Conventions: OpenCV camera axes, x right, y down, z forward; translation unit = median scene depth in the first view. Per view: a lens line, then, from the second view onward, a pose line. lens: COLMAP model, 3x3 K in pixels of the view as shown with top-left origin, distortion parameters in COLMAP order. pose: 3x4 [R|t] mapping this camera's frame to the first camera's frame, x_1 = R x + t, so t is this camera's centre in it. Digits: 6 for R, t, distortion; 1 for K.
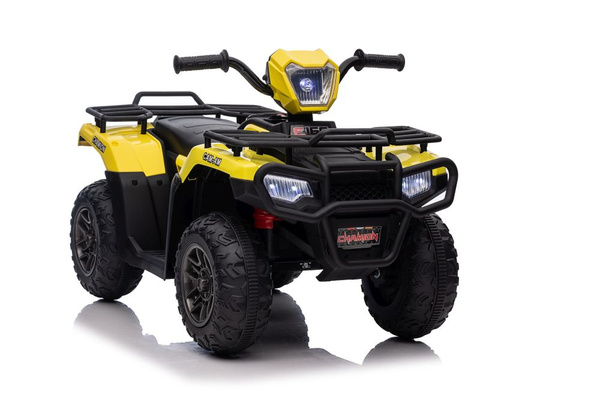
lens RADIAL K [[1602.3, 0, 300.0], [0, 1602.3, 200.0], [0, 0, 1]] dist [0.377036, 0.015464]
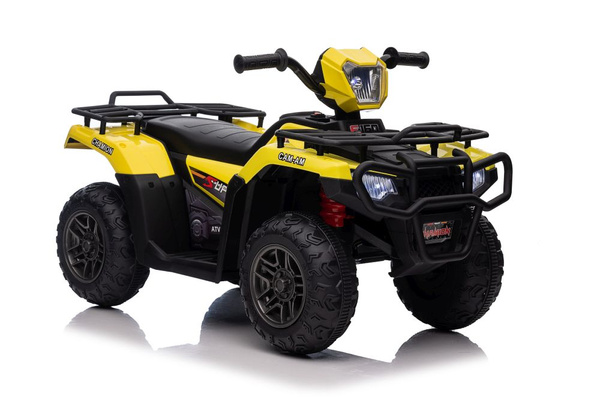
lens RADIAL K [[1602.3, 0, 300.0], [0, 1602.3, 200.0], [0, 0, 1]] dist [0.377036, 0.015464]
pose [[0.960206, -0.028919, 0.277790, -0.315735], [0.027949, 0.999582, 0.007449, -0.006957], [-0.277889, 0.000611, 0.960613, 0.042553]]
